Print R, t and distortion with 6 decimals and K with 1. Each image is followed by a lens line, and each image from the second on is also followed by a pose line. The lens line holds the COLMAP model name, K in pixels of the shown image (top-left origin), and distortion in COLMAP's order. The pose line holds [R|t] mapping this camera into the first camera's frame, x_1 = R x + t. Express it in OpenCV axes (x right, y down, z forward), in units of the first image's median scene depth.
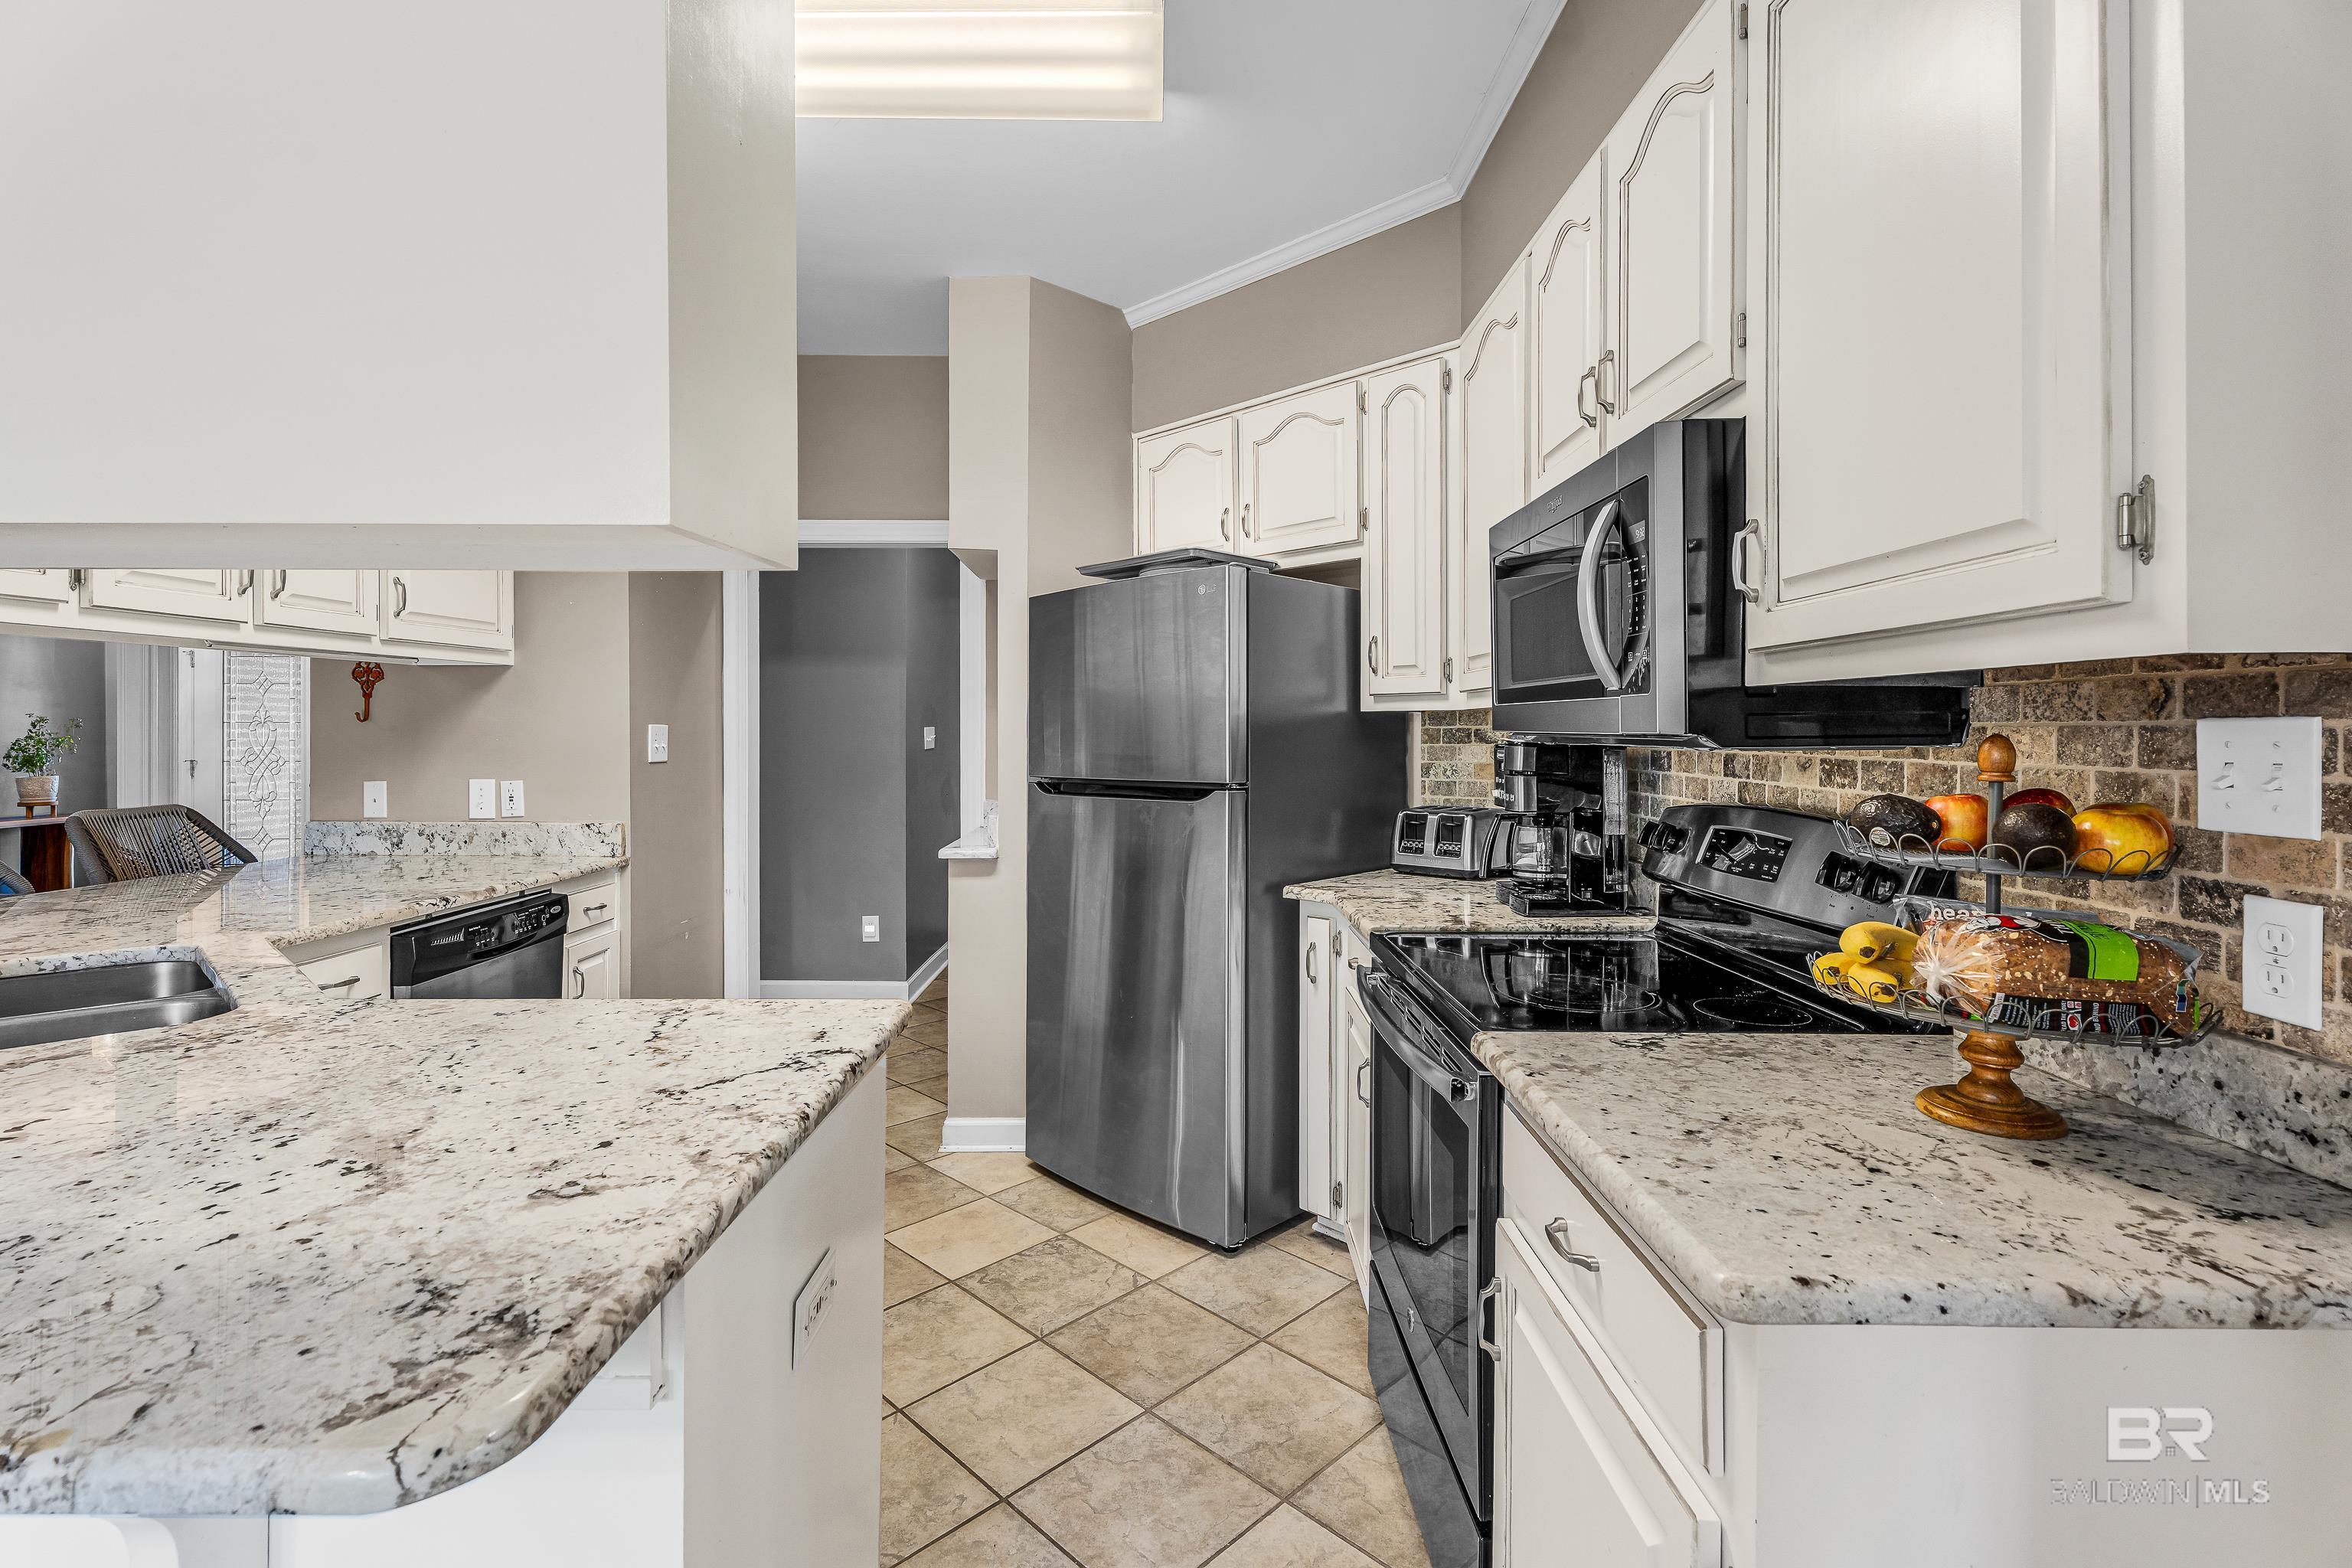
lens RADIAL K [[1059.1, 0, 1166.5], [0, 1059.1, 729.4], [0, 0, 1]] dist [0.008749, -0.002005]
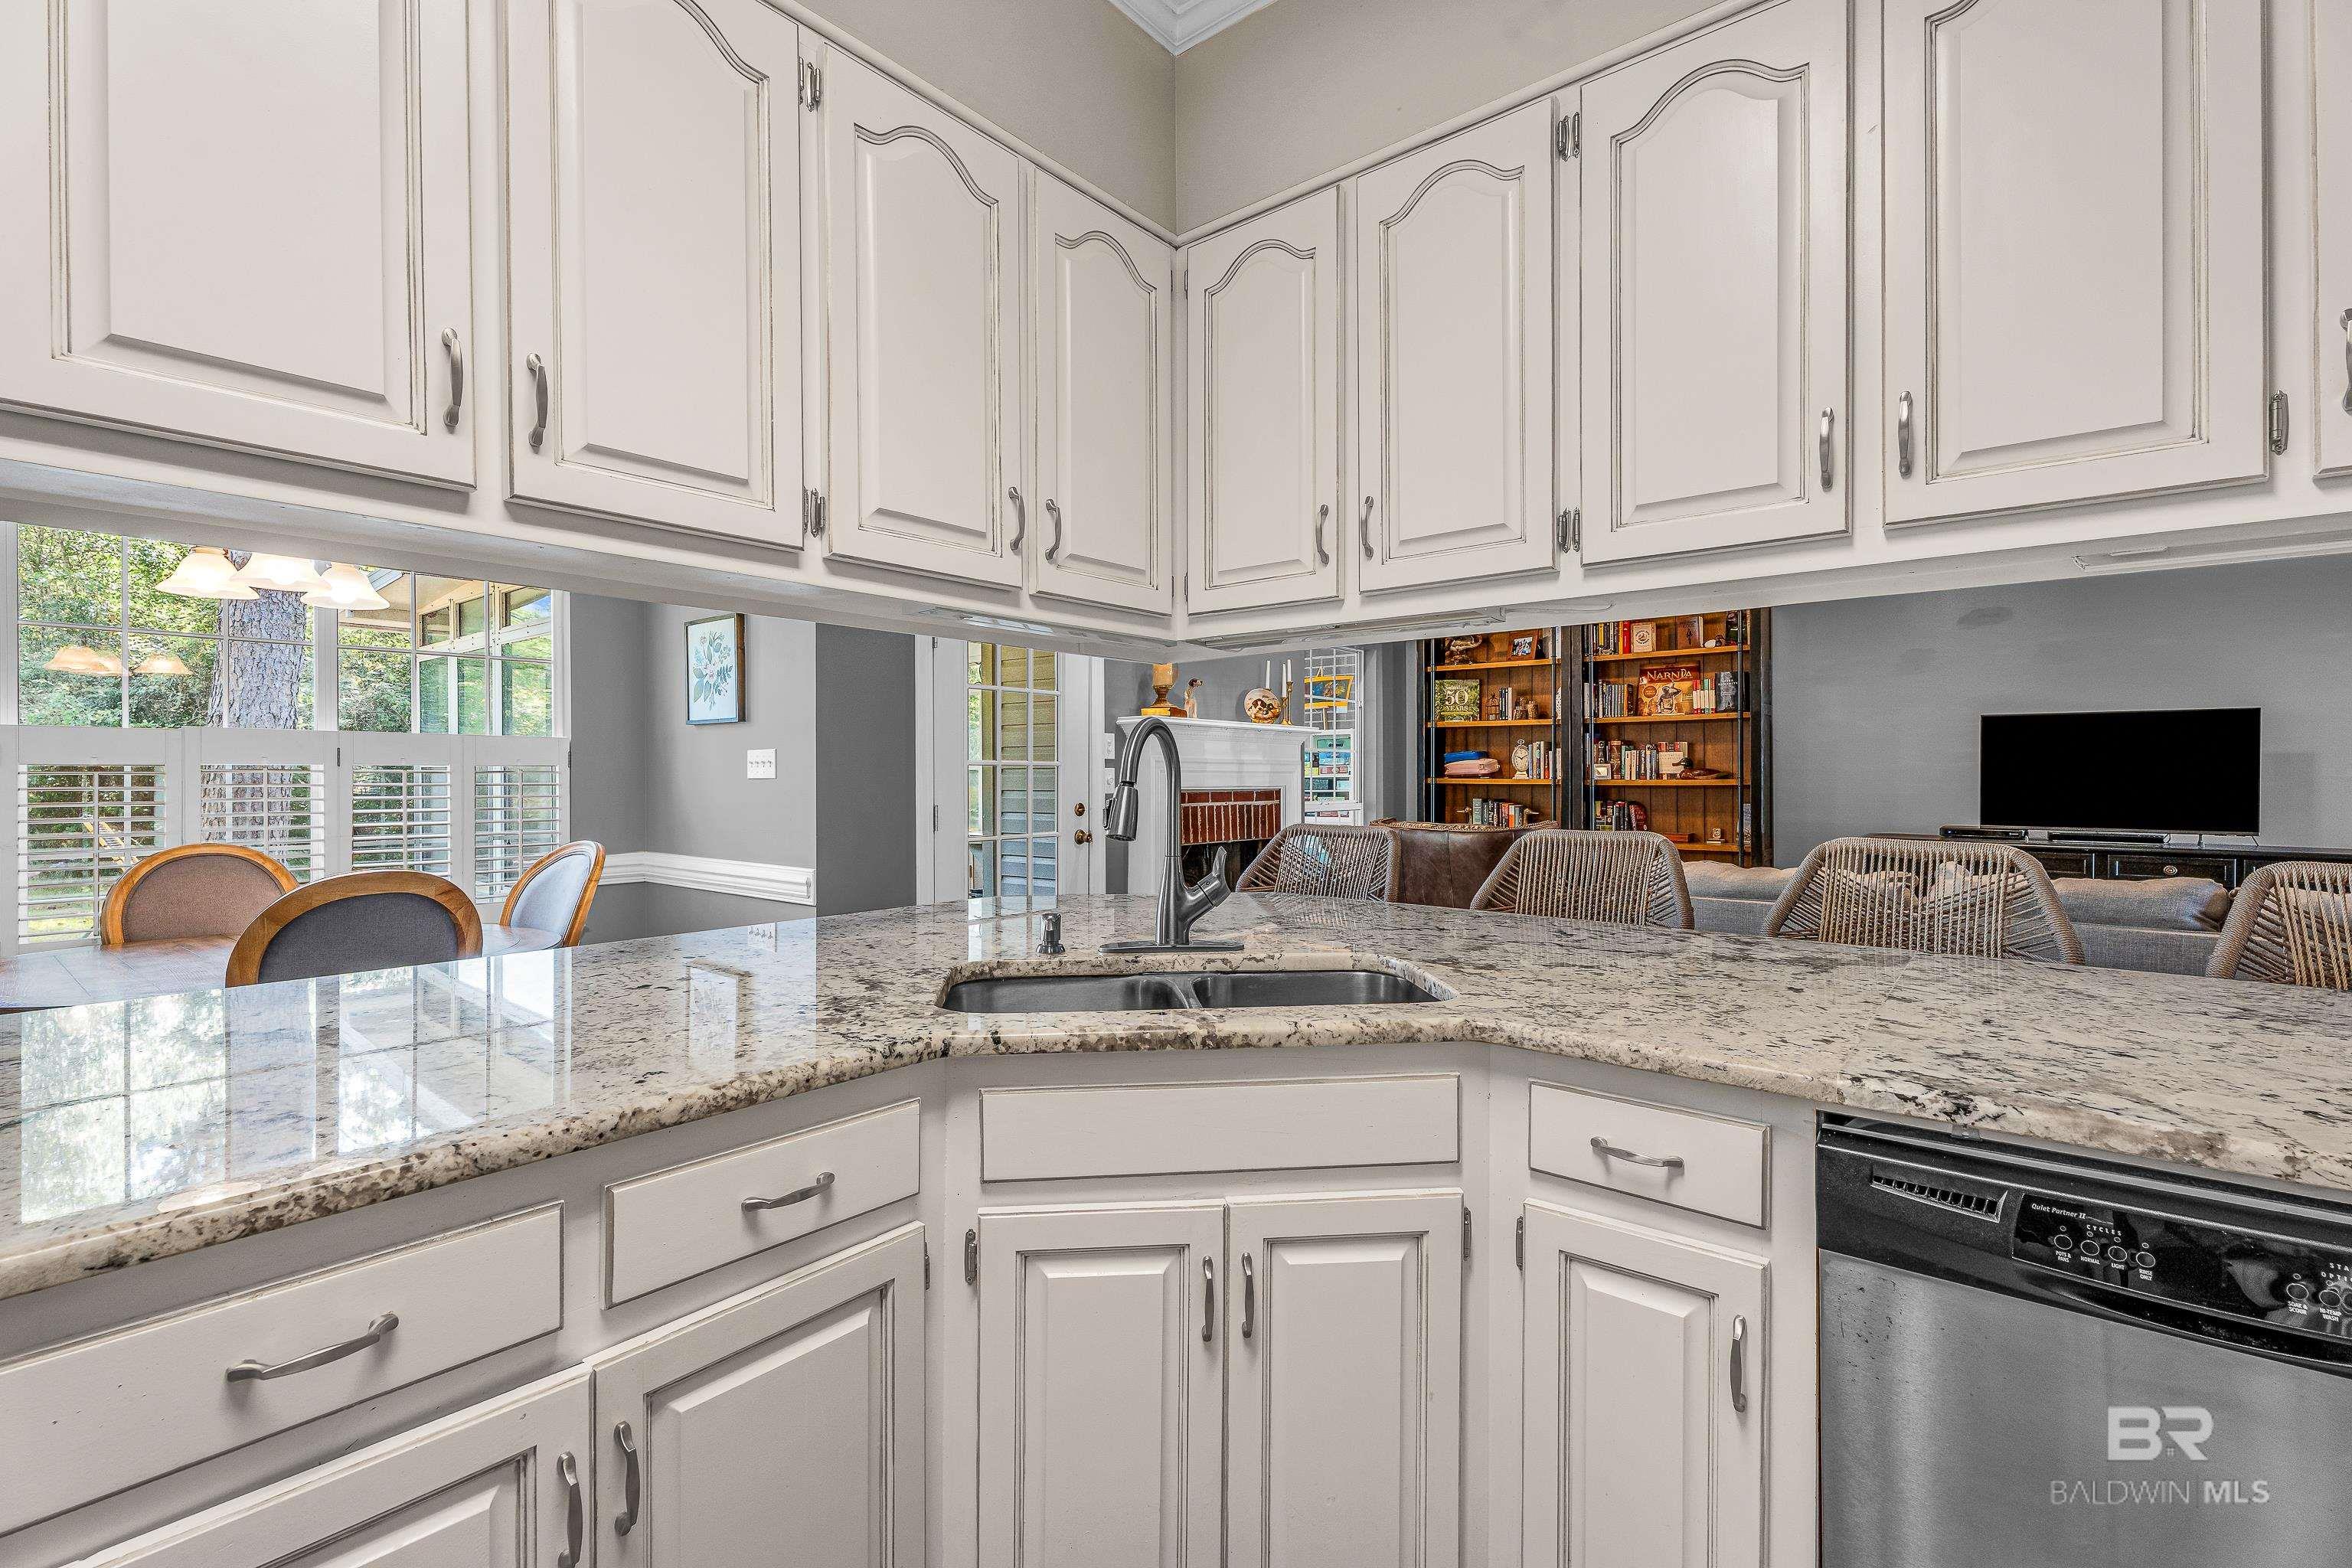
lens RADIAL K [[1059.1, 0, 1170.5], [0, 1059.1, 774.6], [0, 0, 1]] dist [0.008749, -0.002005]
pose [[-0.624900, -0.003142, -0.780698, -0.137876], [-0.003528, 0.999993, -0.001201, 0.029557], [0.780697, 0.002004, -0.624907, 0.889930]]
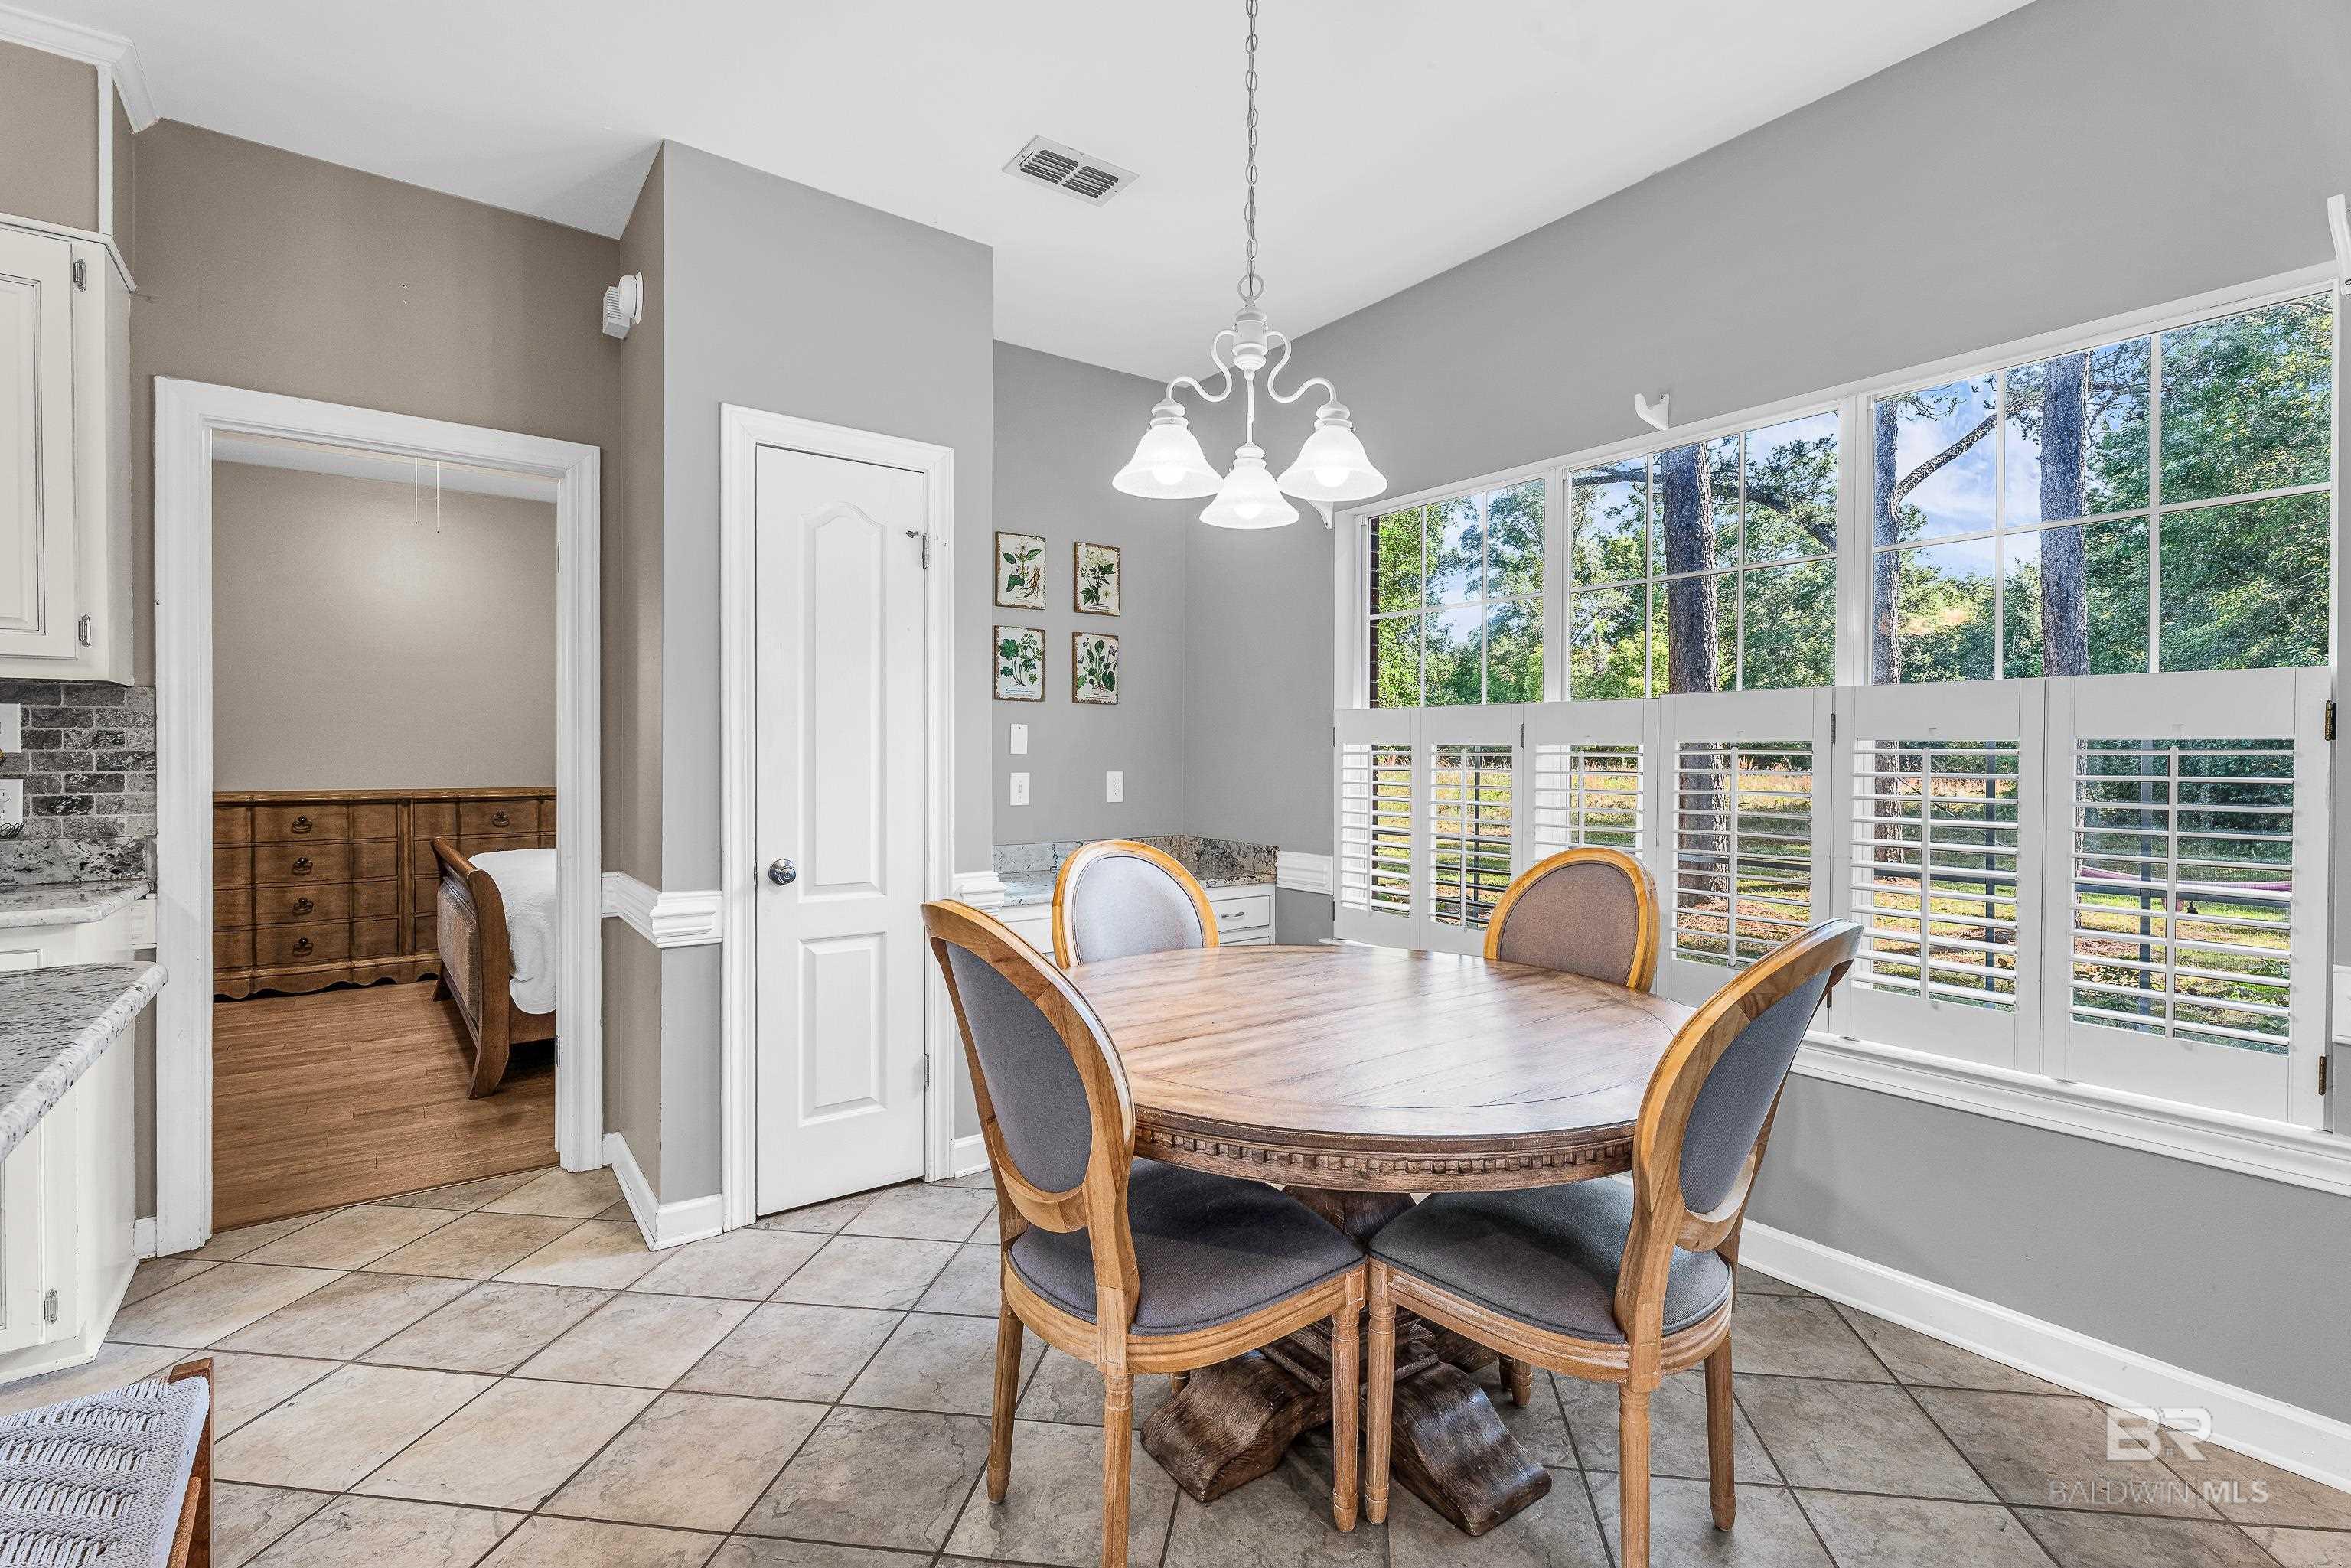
lens RADIAL K [[1058.6, 0, 1202.1], [0, 1058.6, 770.5], [0, 0, 1]] dist [0.008749, -0.002005]
pose [[-0.615660, -0.015947, 0.787851, -0.867315], [-0.005978, 0.999861, 0.015566, 0.030002], [-0.787990, 0.004874, -0.615669, 0.119759]]
